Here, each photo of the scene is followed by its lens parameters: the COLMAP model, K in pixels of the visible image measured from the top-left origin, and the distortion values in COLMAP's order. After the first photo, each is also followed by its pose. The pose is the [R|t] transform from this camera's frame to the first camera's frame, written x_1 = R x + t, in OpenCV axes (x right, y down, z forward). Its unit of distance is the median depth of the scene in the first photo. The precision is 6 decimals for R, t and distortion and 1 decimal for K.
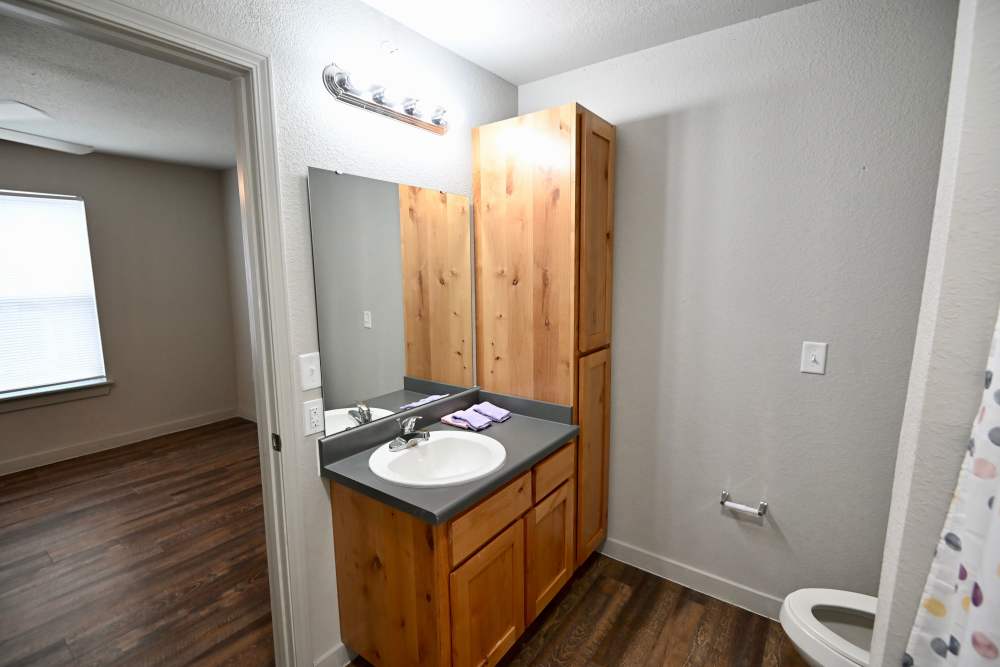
lens RADIAL K [[458.5, 0, 501.3], [0, 458.5, 333.7], [0, 0, 1]] dist [-0.004411, -0.000847]
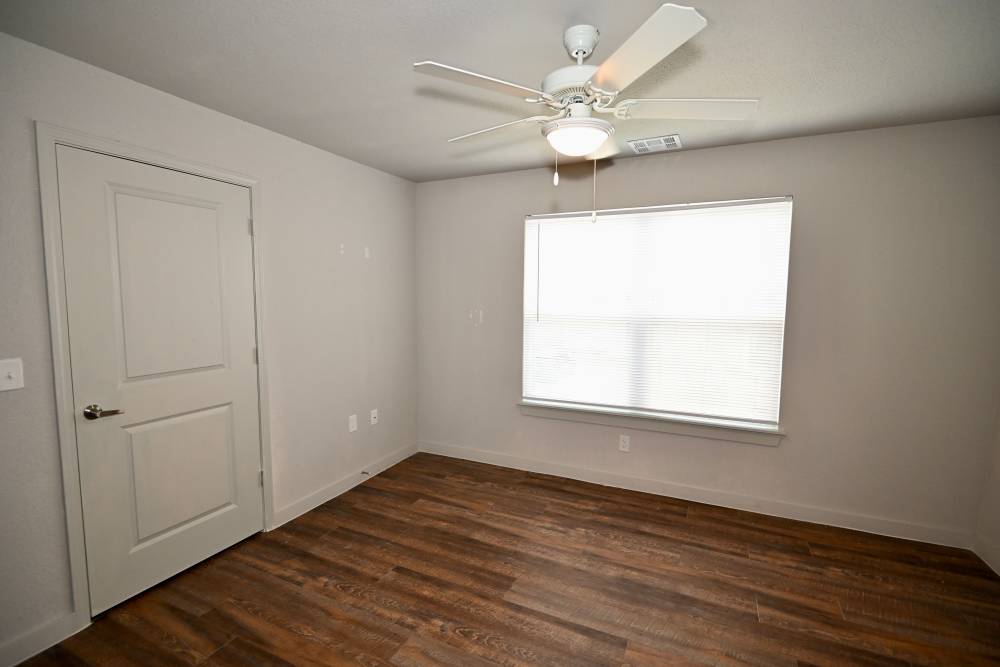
lens RADIAL K [[458.5, 0, 500.5], [0, 458.5, 333.0], [0, 0, 1]] dist [-0.004411, -0.000847]
pose [[0.193369, 0.095373, -0.976480, -0.220856], [-0.147144, 0.986827, 0.067245, -0.044722], [0.970029, 0.130680, 0.204855, 0.379582]]
